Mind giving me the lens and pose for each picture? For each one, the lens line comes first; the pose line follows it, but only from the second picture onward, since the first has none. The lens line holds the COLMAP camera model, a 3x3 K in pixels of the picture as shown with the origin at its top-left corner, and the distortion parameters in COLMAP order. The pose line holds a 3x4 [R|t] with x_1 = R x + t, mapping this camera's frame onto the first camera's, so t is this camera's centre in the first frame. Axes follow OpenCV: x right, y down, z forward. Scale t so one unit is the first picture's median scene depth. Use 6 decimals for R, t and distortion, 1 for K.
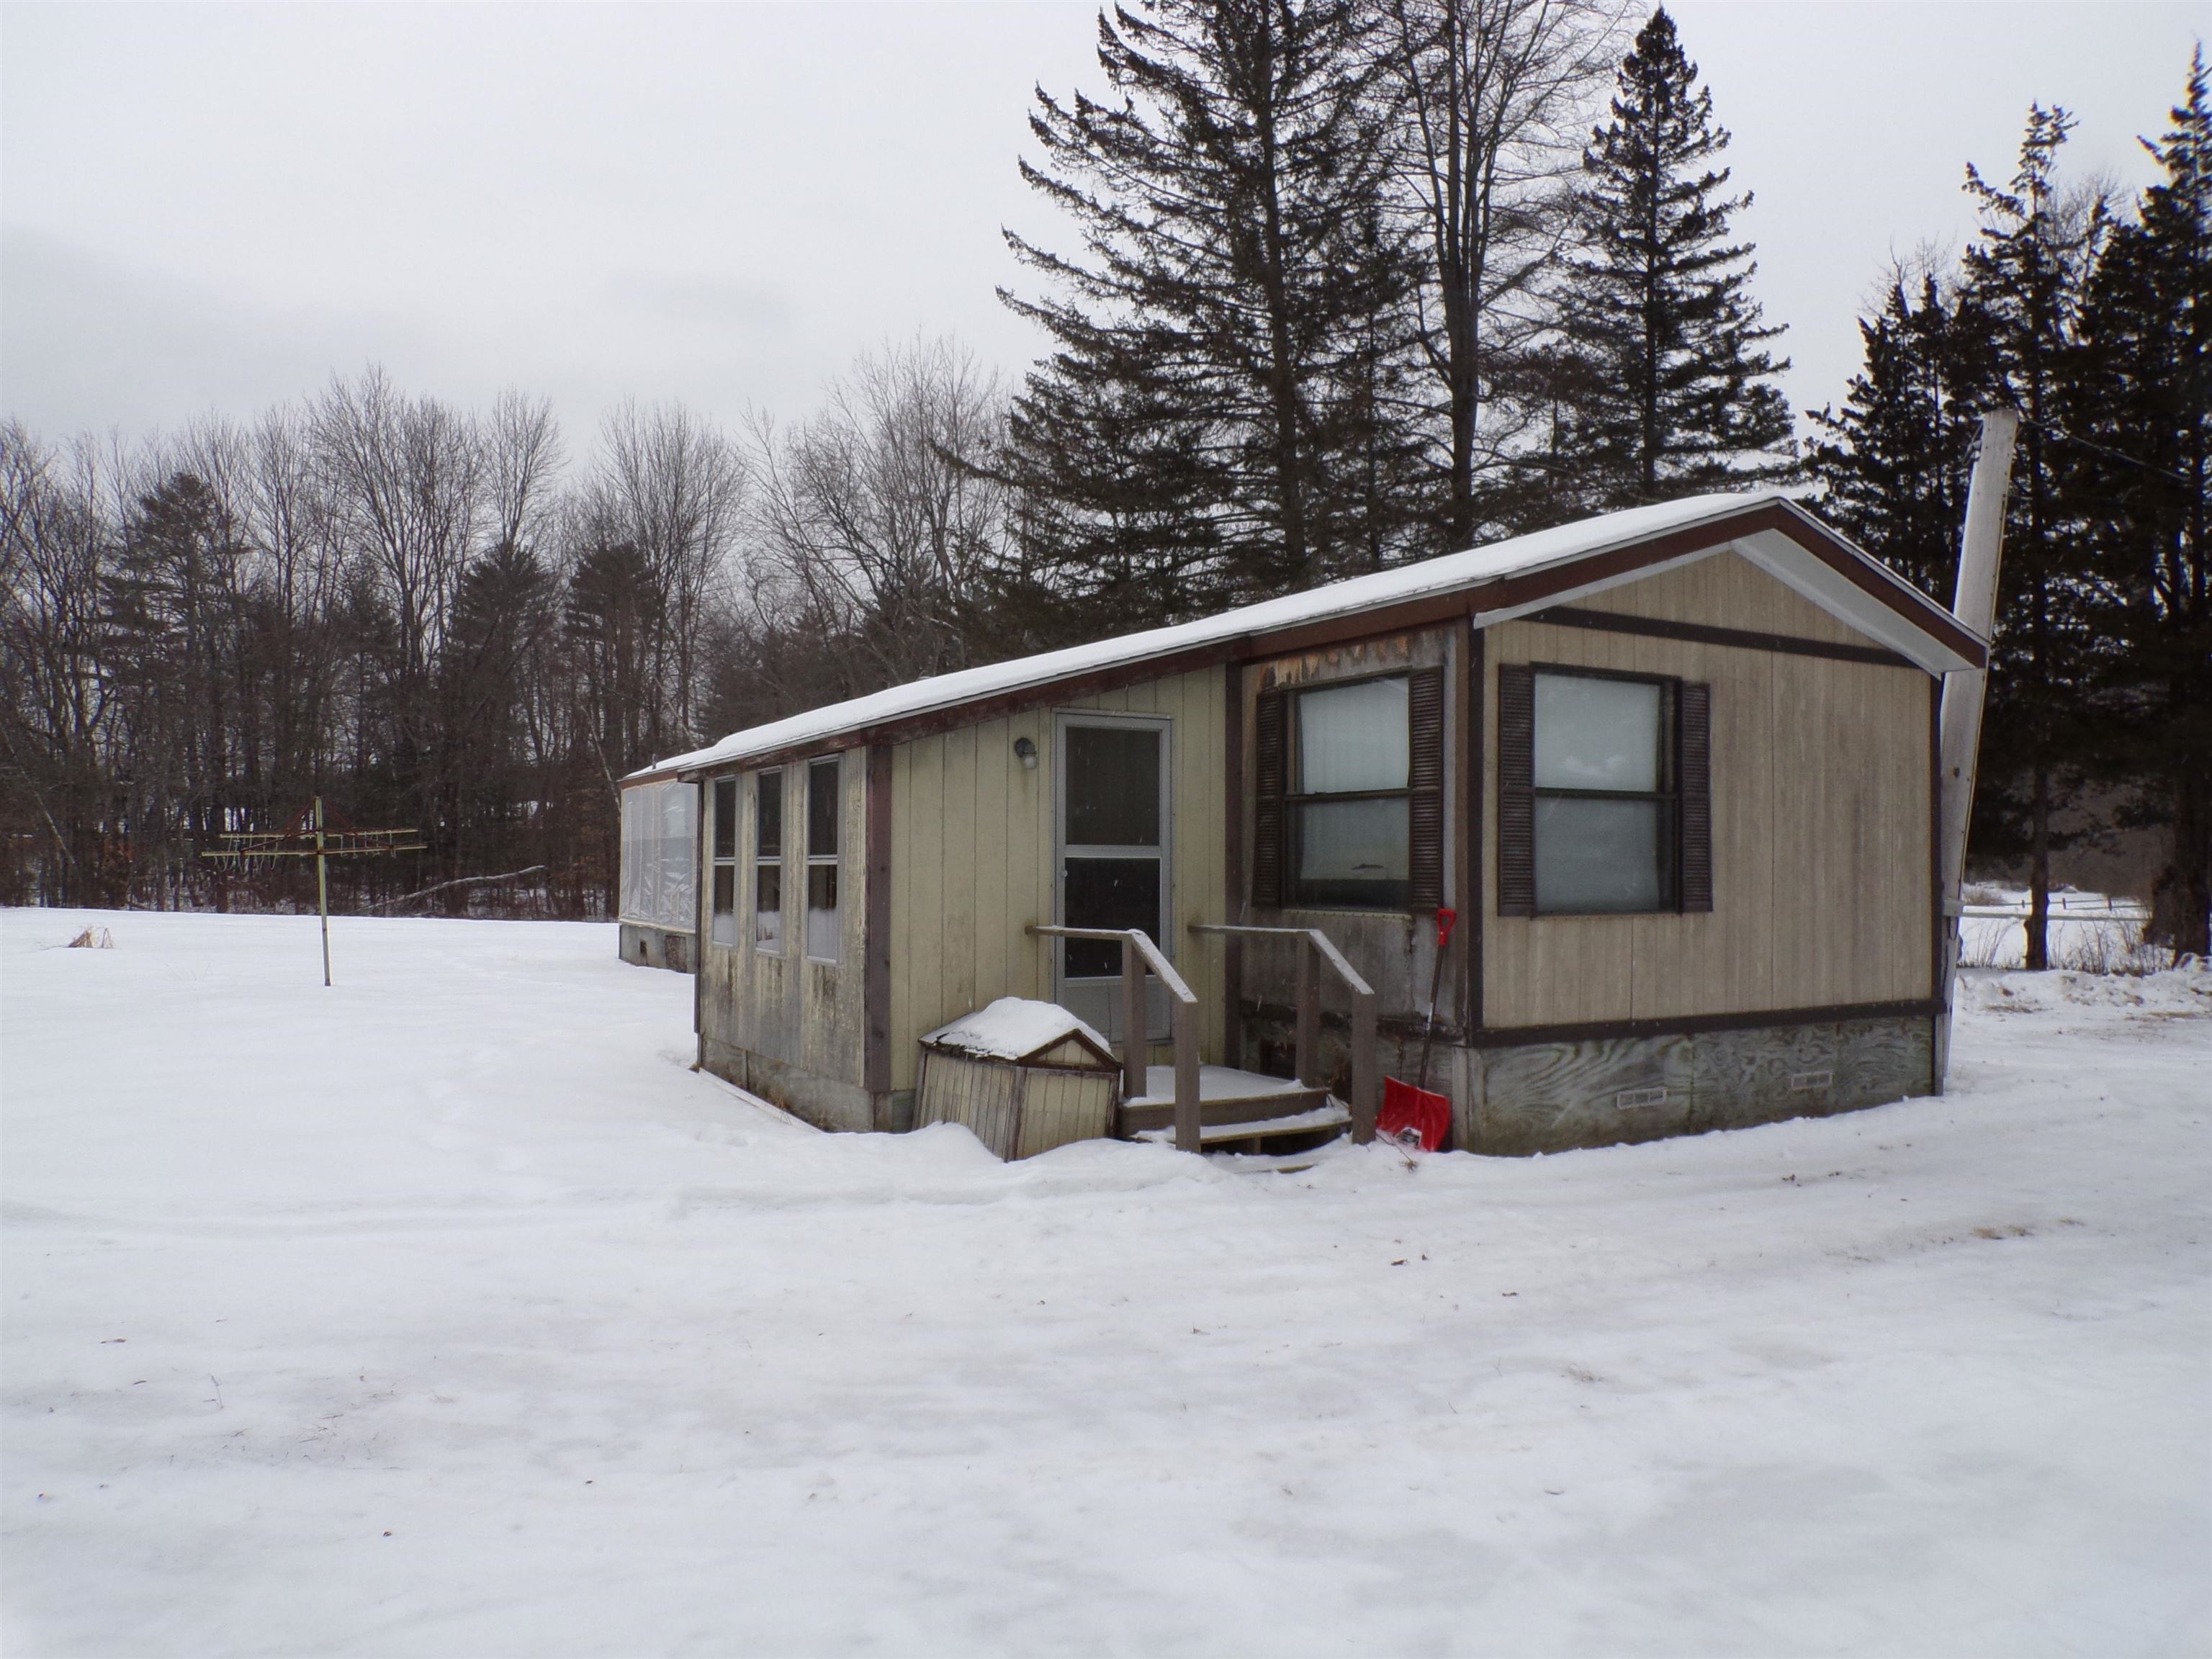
lens RADIAL K [[1528.6, 0, 1109.7], [0, 1528.6, 845.4], [0, 0, 1]] dist [-0.003383, 0.001557]
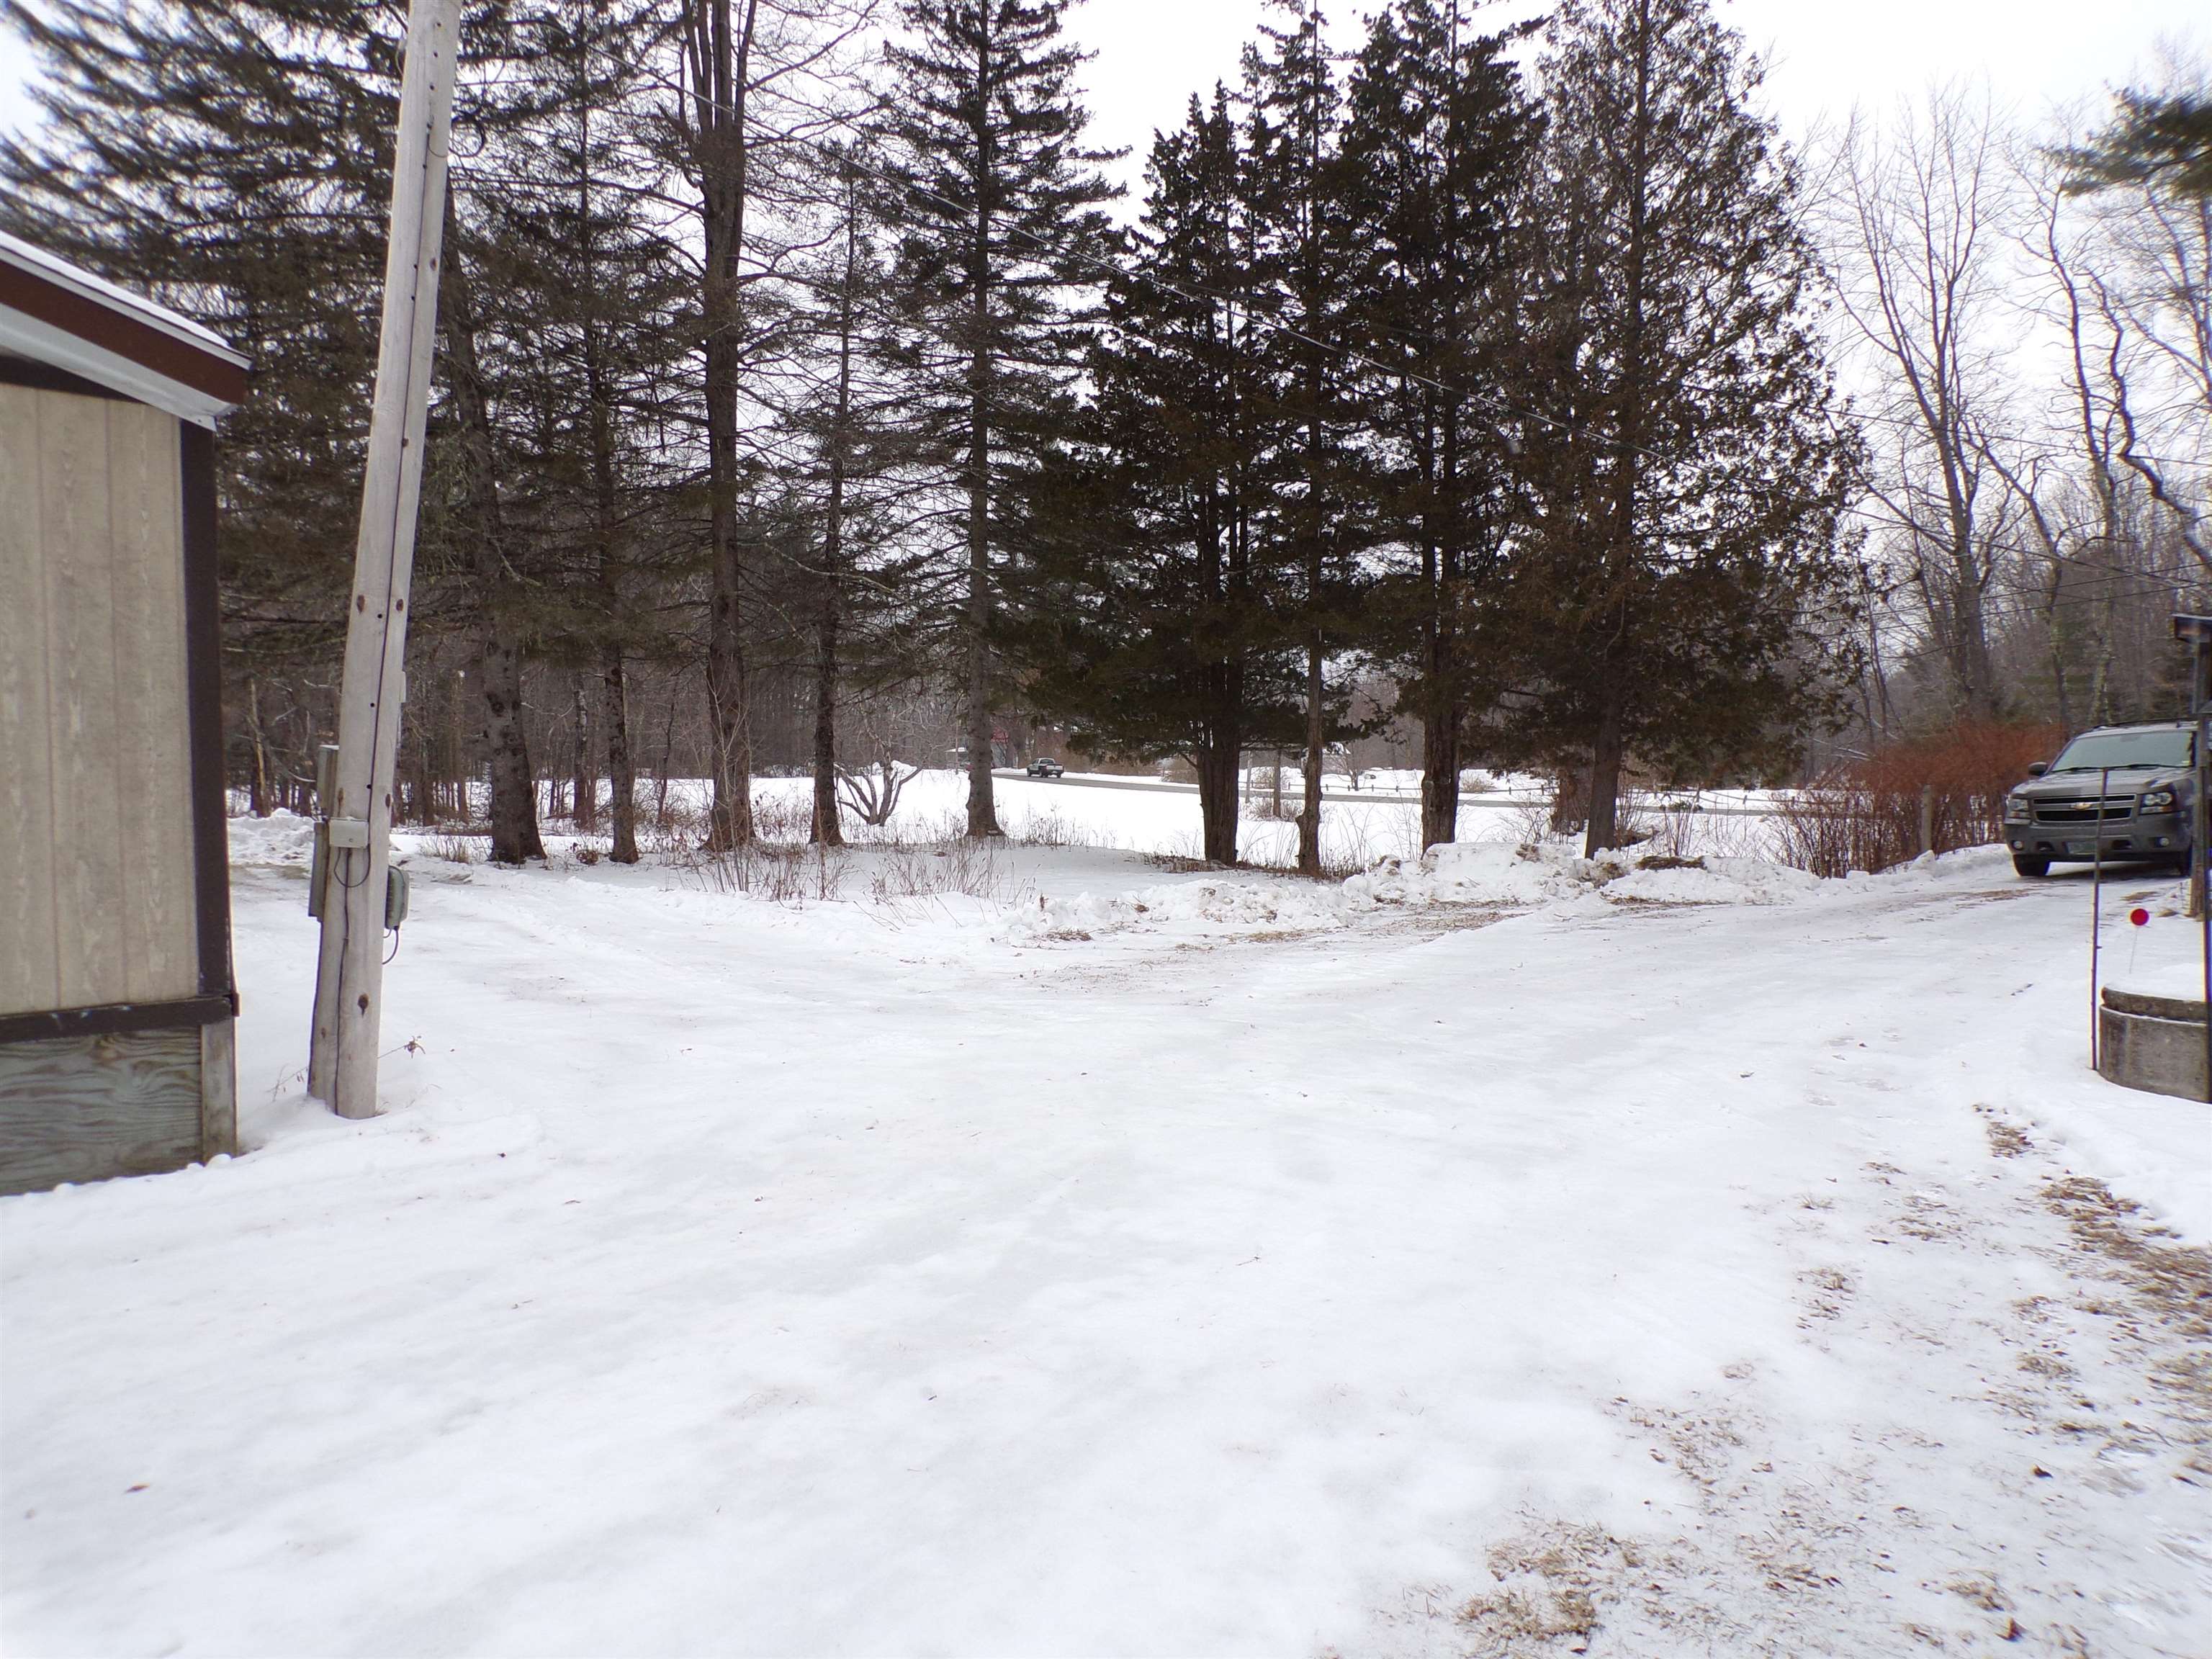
lens RADIAL K [[1528.6, 0, 1104.9], [0, 1528.6, 817.5], [0, 0, 1]] dist [-0.003383, 0.001557]
pose [[0.974610, -0.003567, 0.223882, 0.274750], [-0.009368, 0.998348, 0.056684, -0.000471], [-0.223714, -0.057342, 0.972967, 0.137144]]
